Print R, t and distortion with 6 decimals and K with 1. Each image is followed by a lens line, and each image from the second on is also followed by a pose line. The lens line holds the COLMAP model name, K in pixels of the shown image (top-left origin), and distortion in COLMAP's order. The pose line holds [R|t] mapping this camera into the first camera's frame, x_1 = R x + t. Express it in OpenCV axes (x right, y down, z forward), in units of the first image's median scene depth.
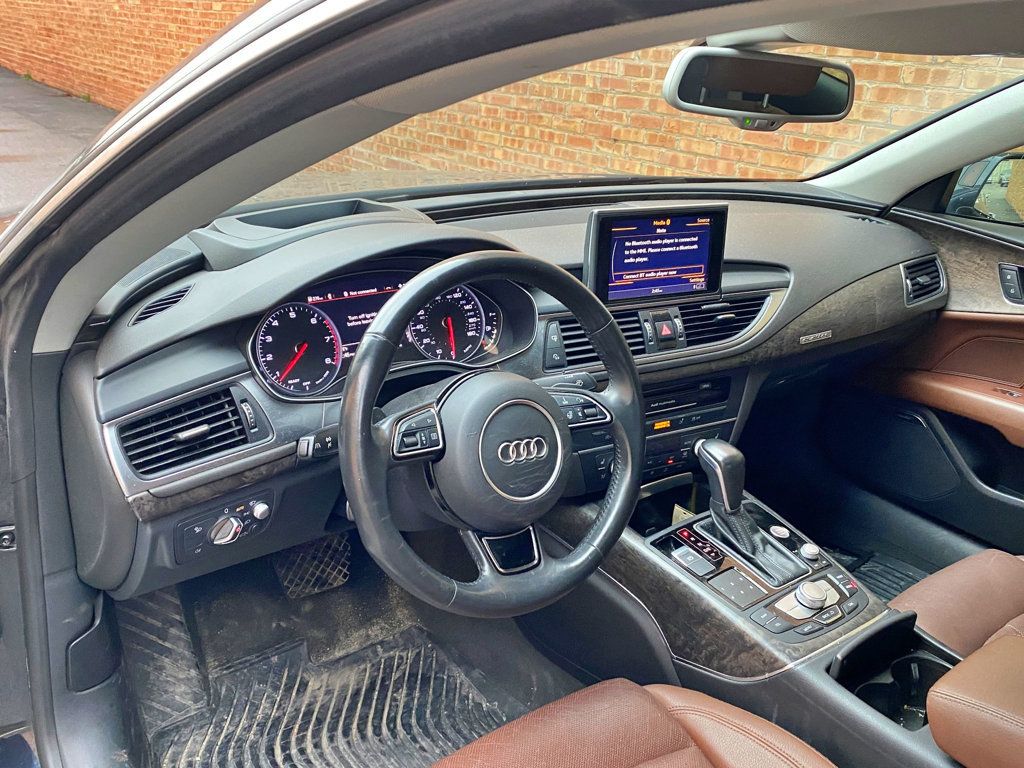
lens RADIAL K [[907.3, 0, 507.9], [0, 907.3, 384.1], [0, 0, 1]] dist [0.118611, -0.213661]
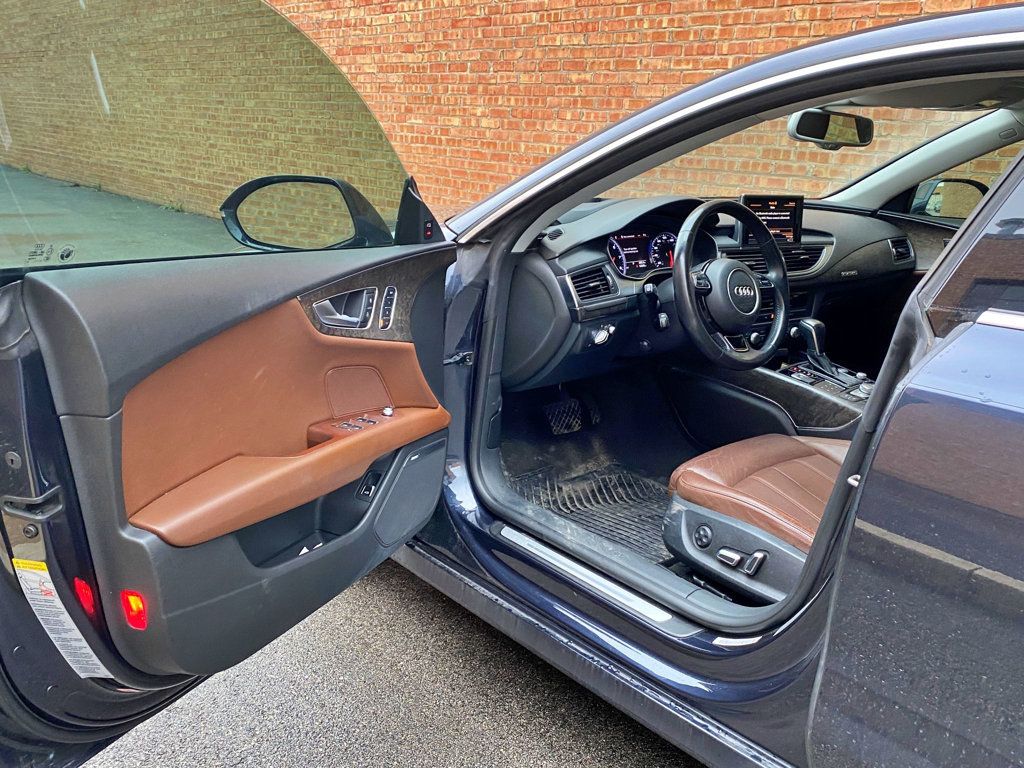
lens RADIAL K [[903.7, 0, 512.9], [0, 903.7, 388.4], [0, 0, 1]] dist [0.080152, -0.180973]
pose [[0.997542, -0.027444, 0.064467, -0.461772], [0.032922, 0.995792, -0.085521, 0.320683], [-0.061849, 0.087433, 0.994249, -0.732779]]
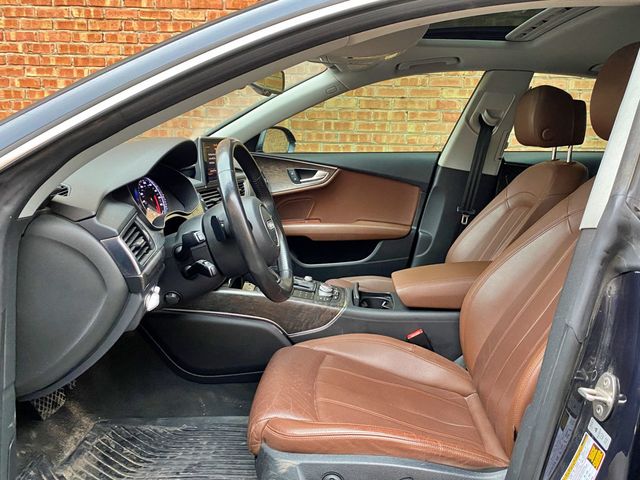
lens RADIAL K [[571.1, 0, 320.0], [0, 571.1, 240.0], [0, 0, 1]] dist [0.008068, 0.006615]
pose [[0.642994, -0.182198, 0.743883, -0.640768], [0.289585, 0.957020, -0.015909, 0.112218], [-0.709013, 0.225647, 0.668120, 0.015507]]
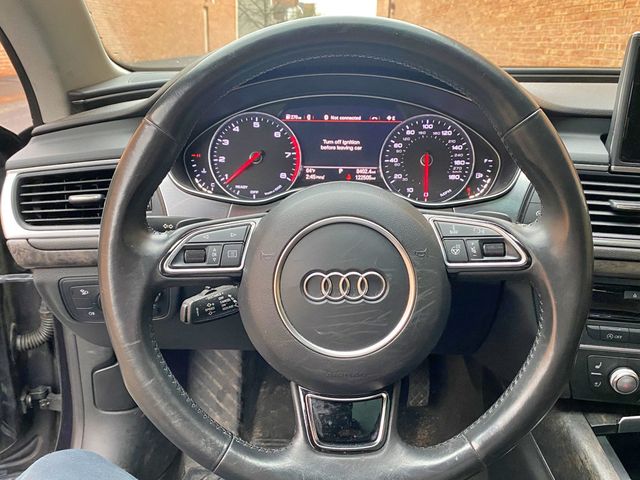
lens RADIAL K [[567.1, 0, 317.4], [0, 567.1, 240.1], [0, 0, 1]] dist [0.118611, -0.213661]
pose [[0.782448, 0.171842, -0.598536, 0.183194], [-0.210295, 0.977621, 0.005766, 0.027217], [0.586133, 0.121358, 0.801075, 0.434391]]
